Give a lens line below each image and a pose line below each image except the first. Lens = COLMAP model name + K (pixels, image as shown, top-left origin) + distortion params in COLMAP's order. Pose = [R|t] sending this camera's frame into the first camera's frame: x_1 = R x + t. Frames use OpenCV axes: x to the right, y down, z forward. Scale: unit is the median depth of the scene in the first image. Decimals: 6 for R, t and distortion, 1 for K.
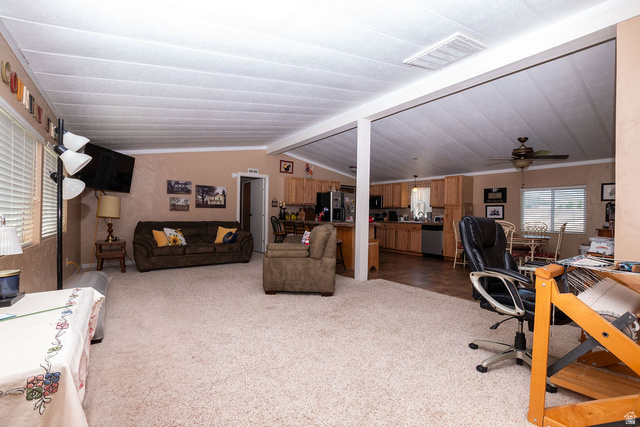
lens RADIAL K [[287.7, 0, 326.2], [0, 287.7, 223.6], [0, 0, 1]] dist [-0.022233, 0.000239]
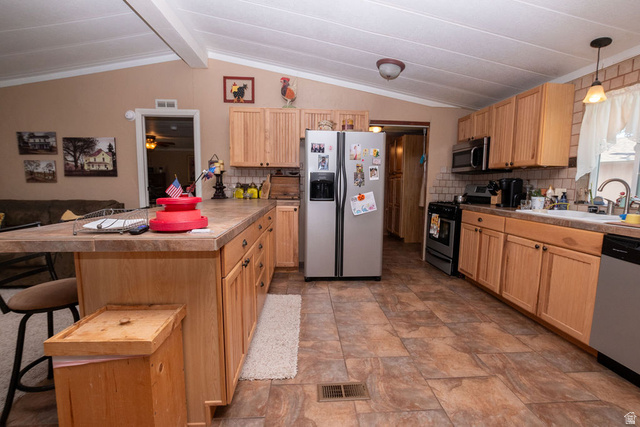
lens RADIAL K [[290.8, 0, 321.3], [0, 290.8, 213.5], [0, 0, 1]] dist [-0.031561, 0.006171]
pose [[0.840144, 0.050280, -0.540027, 0.275154], [-0.016404, 0.997594, 0.067362, -0.025010], [0.542115, -0.047735, 0.838947, 0.711380]]
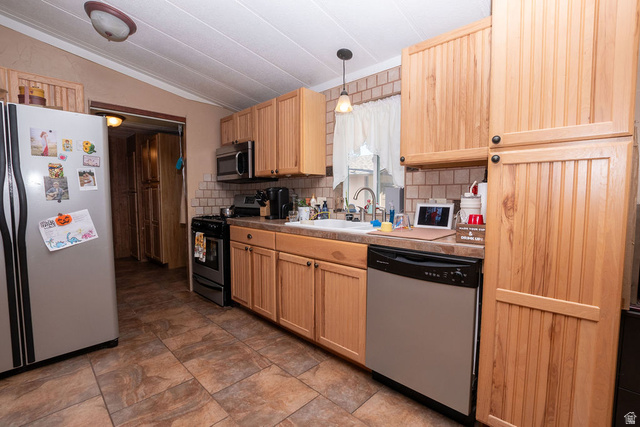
lens RADIAL K [[290.8, 0, 321.3], [0, 290.8, 213.5], [0, 0, 1]] dist [-0.031561, 0.006171]
pose [[0.988064, -0.027551, 0.151563, 0.276883], [0.022563, 0.999149, 0.034538, -0.029768], [-0.152385, -0.030707, 0.987844, 0.822860]]
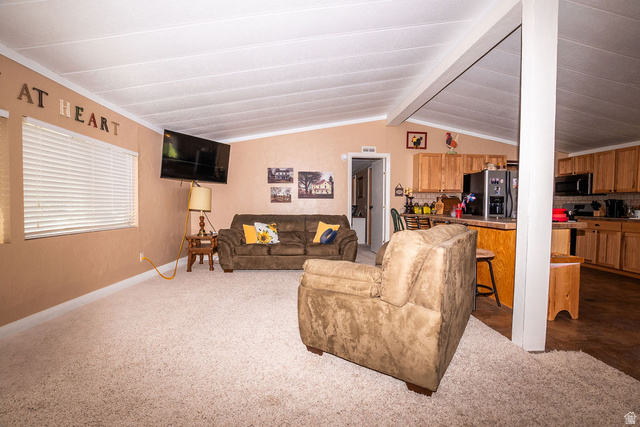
lens RADIAL K [[290.8, 0, 321.3], [0, 290.8, 213.5], [0, 0, 1]] dist [-0.031561, 0.006171]
pose [[0.843645, 0.009082, -0.536825, 0.055805], [-0.013036, 0.999909, -0.003570, -0.008262], [0.536744, 0.010010, 0.843686, 0.282553]]
